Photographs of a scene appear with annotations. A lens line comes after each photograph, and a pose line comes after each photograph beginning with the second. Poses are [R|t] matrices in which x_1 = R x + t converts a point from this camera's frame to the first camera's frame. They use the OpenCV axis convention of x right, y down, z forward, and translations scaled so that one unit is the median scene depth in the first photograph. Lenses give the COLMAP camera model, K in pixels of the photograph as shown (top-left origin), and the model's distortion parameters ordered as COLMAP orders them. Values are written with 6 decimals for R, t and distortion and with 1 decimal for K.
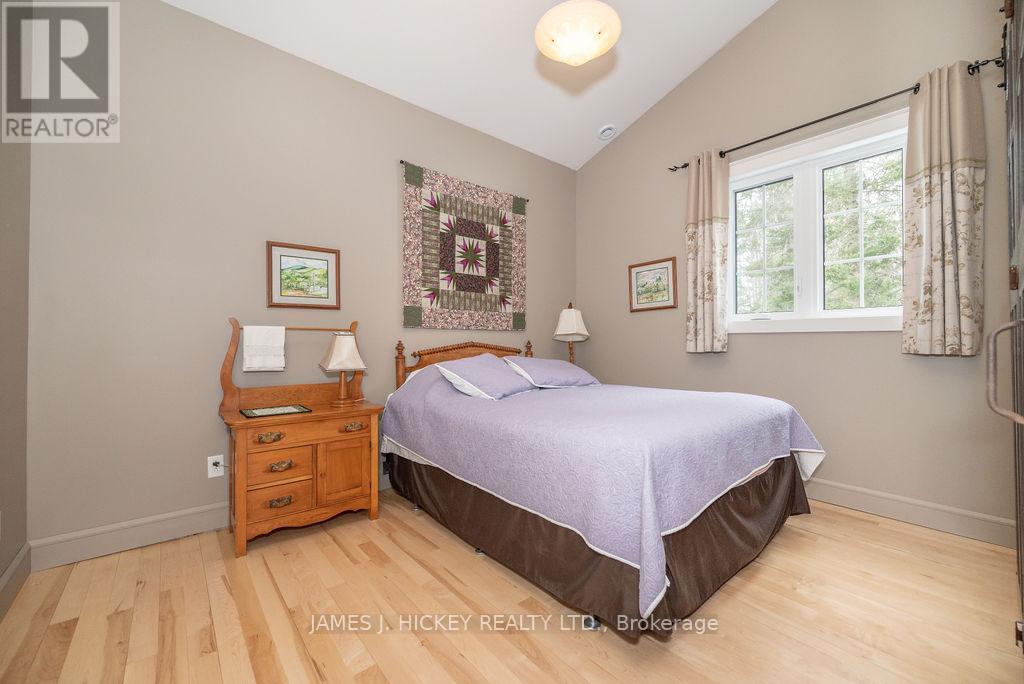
lens RADIAL K [[401.9, 0, 514.3], [0, 401.9, 343.6], [0, 0, 1]] dist [-0.002658, -0.000340]
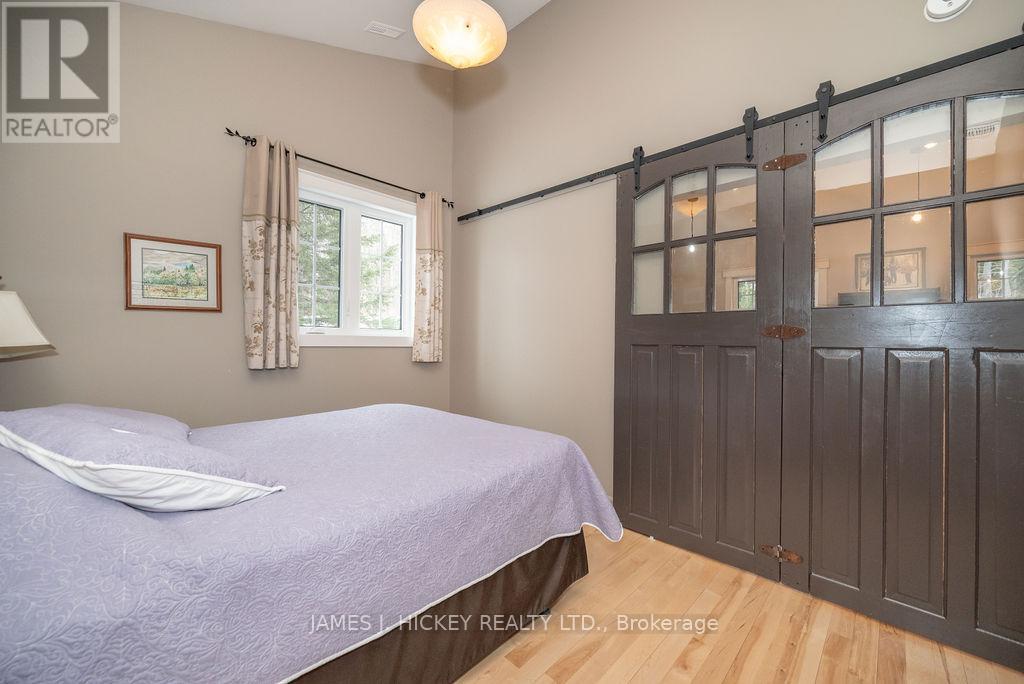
lens RADIAL K [[401.9, 0, 514.3], [0, 401.9, 343.6], [0, 0, 1]] dist [-0.002658, -0.000340]
pose [[-0.098013, -0.005246, 0.995171, -0.497884], [-0.009949, 0.999941, 0.004291, -0.045810], [-0.995135, -0.009480, -0.098059, 0.627376]]
